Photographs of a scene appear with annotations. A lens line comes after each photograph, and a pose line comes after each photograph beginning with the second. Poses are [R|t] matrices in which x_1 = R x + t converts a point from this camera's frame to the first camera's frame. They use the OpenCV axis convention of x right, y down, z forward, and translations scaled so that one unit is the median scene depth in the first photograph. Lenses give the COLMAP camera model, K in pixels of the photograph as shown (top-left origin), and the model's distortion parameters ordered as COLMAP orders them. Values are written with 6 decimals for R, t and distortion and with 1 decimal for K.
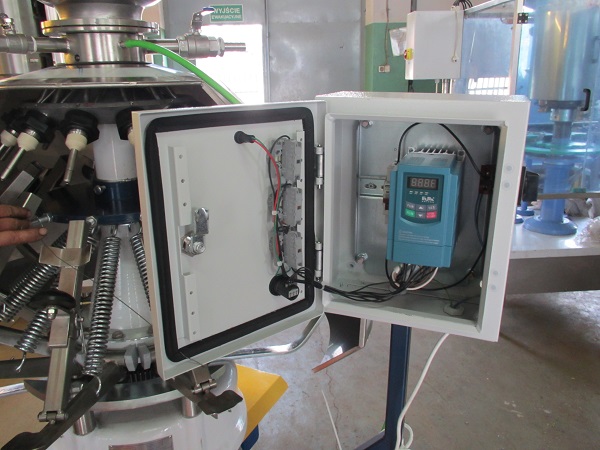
lens RADIAL K [[498.0, 0, 277.1], [0, 498.0, 225.7], [0, 0, 1]] dist [-0.002832, -0.003422]
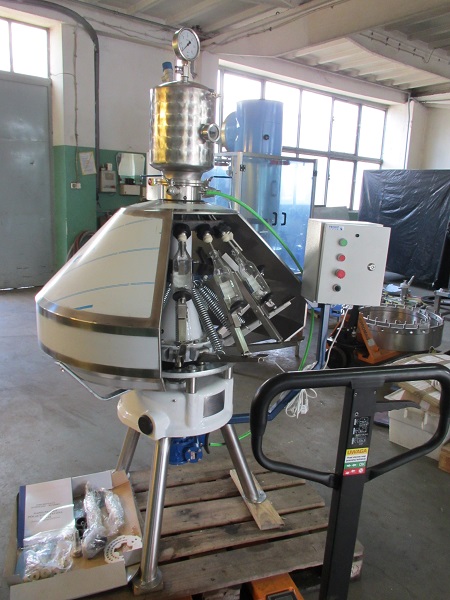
lens RADIAL K [[495.7, 0, 225.0], [0, 495.7, 300.0], [0, 0, 1]] dist [-0.234950, -0.000030]
pose [[0.845928, -0.024546, 0.532732, -1.218427], [0.061722, 0.996734, -0.052083, 0.170314], [-0.529713, 0.076940, 0.844680, -0.663953]]
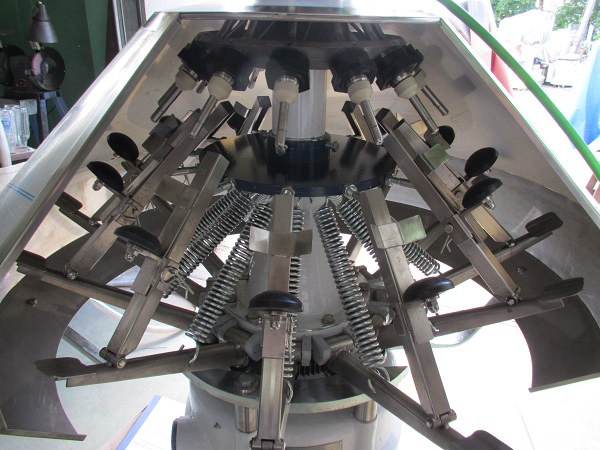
lens RADIAL K [[509.0, 0, 300.0], [0, 509.0, 225.0], [0, 0, 1]] dist [-0.001200, -0.001064]
pose [[0.994509, 0.074287, -0.073710, -0.275240], [-0.066558, 0.992526, 0.102289, -0.040356], [0.080758, -0.096821, 0.992020, 0.172260]]
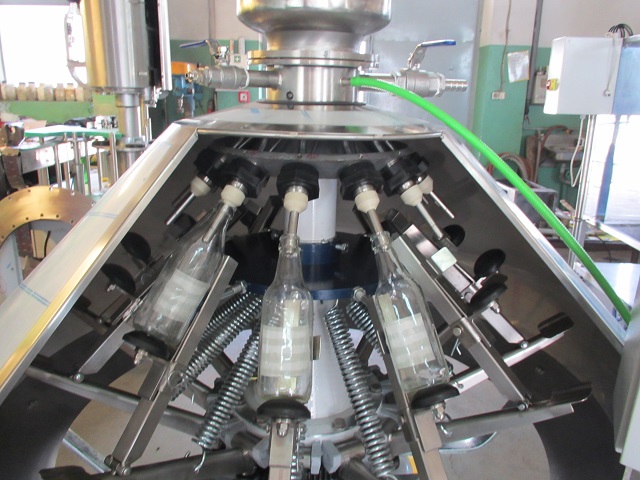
lens RADIAL K [[543.0, 0, 320.0], [0, 543.0, 240.0], [0, 0, 1]] dist [-0.001200, -0.001064]
pose [[0.994721, 0.066802, -0.077893, -0.259783], [-0.069180, 0.997205, -0.028233, -0.073789], [0.075790, 0.033472, 0.996562, 0.105779]]
